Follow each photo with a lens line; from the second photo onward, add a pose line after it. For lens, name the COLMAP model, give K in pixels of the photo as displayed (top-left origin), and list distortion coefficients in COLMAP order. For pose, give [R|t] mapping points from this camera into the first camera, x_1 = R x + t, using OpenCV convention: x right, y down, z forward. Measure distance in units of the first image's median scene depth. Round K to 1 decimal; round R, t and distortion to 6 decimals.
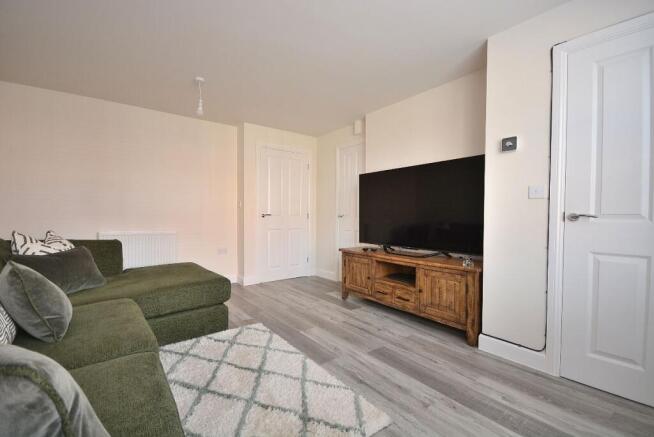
lens RADIAL K [[288.8, 0, 324.3], [0, 288.8, 217.8], [0, 0, 1]] dist [-0.002602, -0.006571]
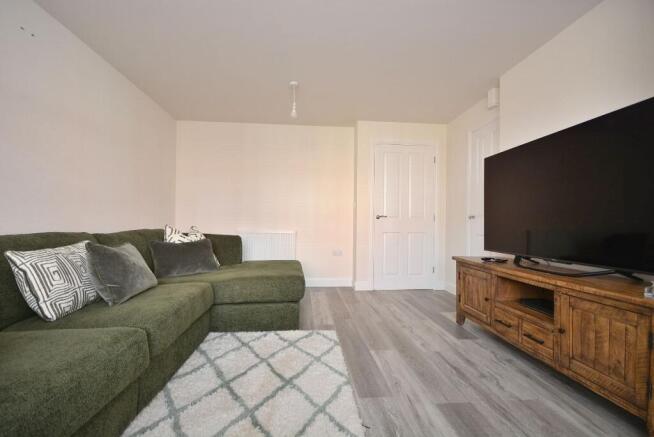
lens RADIAL K [[288.8, 0, 322.0], [0, 288.8, 218.8], [0, 0, 1]] dist [-0.002602, -0.006571]
pose [[0.836152, -0.006811, -0.548456, 0.251540], [-0.009275, 0.999604, -0.026554, 0.040456], [0.548420, 0.027290, 0.835758, 0.222597]]
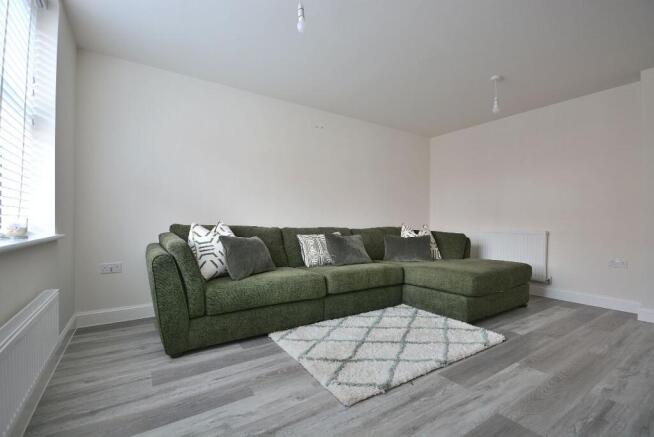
lens RADIAL K [[288.8, 0, 321.2], [0, 288.8, 218.3], [0, 0, 1]] dist [-0.002602, -0.006571]
pose [[-0.089866, -0.016209, -0.995822, 0.698630], [-0.013626, 0.999794, -0.015044, 0.039863], [0.995861, 0.012217, -0.090068, 0.555158]]
